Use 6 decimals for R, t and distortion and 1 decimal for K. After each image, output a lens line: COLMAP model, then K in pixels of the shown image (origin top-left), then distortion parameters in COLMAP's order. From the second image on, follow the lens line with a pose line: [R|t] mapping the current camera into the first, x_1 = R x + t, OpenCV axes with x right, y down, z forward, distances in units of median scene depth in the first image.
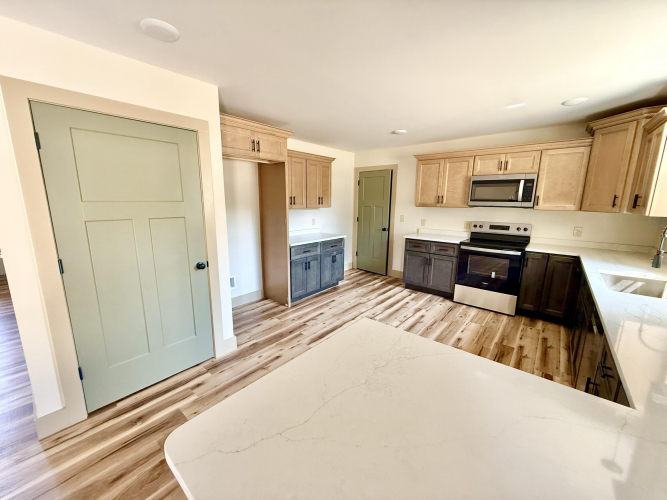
lens RADIAL K [[265.0, 0, 331.5], [0, 265.0, 249.9], [0, 0, 1]] dist [0.000216, 0.000022]
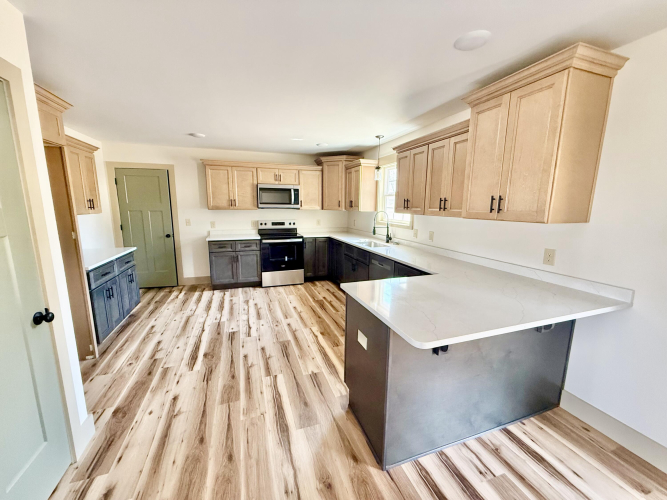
lens RADIAL K [[265.0, 0, 331.5], [0, 265.0, 249.9], [0, 0, 1]] dist [0.000216, 0.000022]
pose [[0.508295, -0.150032, 0.848013, -0.385947], [0.158097, 0.984229, 0.079369, -0.018894], [-0.846547, 0.093726, 0.523998, 0.088741]]
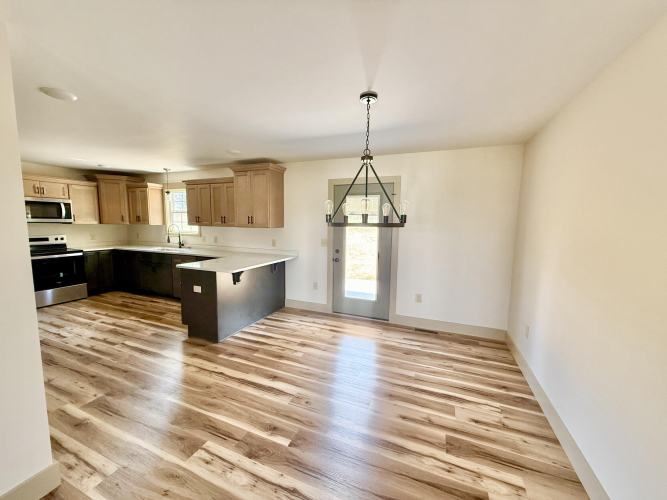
lens RADIAL K [[265.0, 0, 331.5], [0, 265.0, 249.9], [0, 0, 1]] dist [0.000216, 0.000022]
pose [[-0.309129, -0.113101, 0.944271, -0.943828], [0.163622, 0.971772, 0.169961, -0.026239], [-0.936839, 0.207044, -0.281897, 0.100199]]
